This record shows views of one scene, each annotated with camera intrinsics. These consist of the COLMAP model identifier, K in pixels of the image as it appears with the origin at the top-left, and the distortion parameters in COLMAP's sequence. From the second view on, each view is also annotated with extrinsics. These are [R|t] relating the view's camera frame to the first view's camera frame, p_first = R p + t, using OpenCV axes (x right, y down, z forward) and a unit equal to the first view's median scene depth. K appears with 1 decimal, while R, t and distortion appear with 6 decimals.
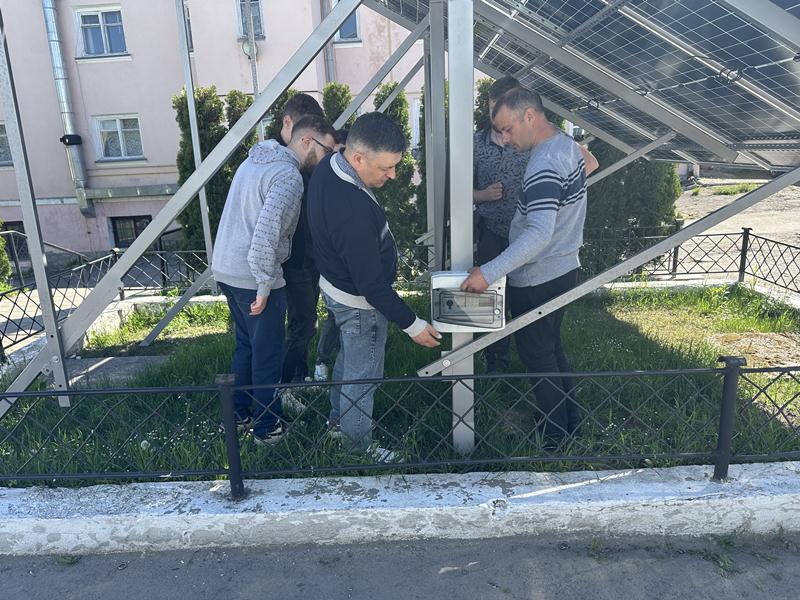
lens RADIAL K [[563.4, 0, 400.0], [0, 563.4, 300.0], [0, 0, 1]] dist [0.038717, -0.046261]
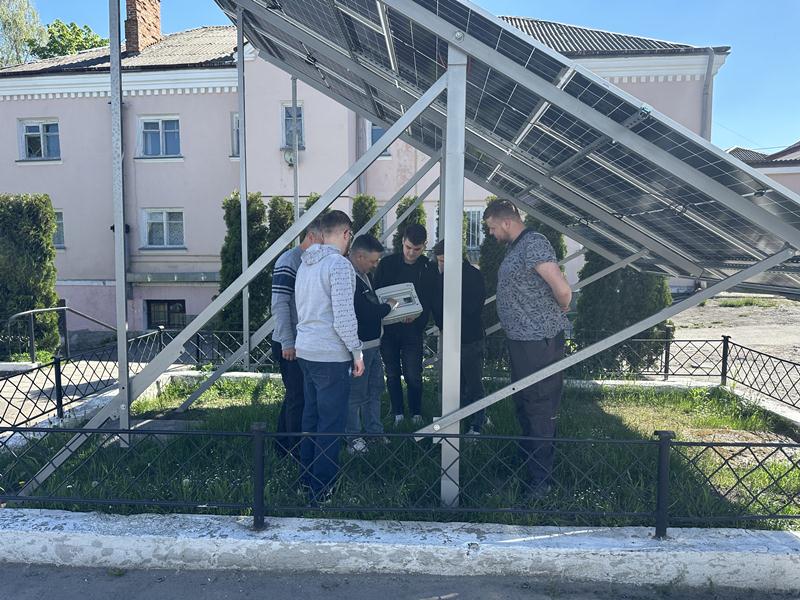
lens RADIAL K [[563.4, 0, 400.0], [0, 563.4, 300.0], [0, 0, 1]] dist [0.038717, -0.046261]
pose [[0.998105, 0.047961, -0.038540, 0.027637], [-0.053767, 0.984425, -0.167383, 0.036796], [0.029912, 0.169138, 0.985138, -0.188698]]
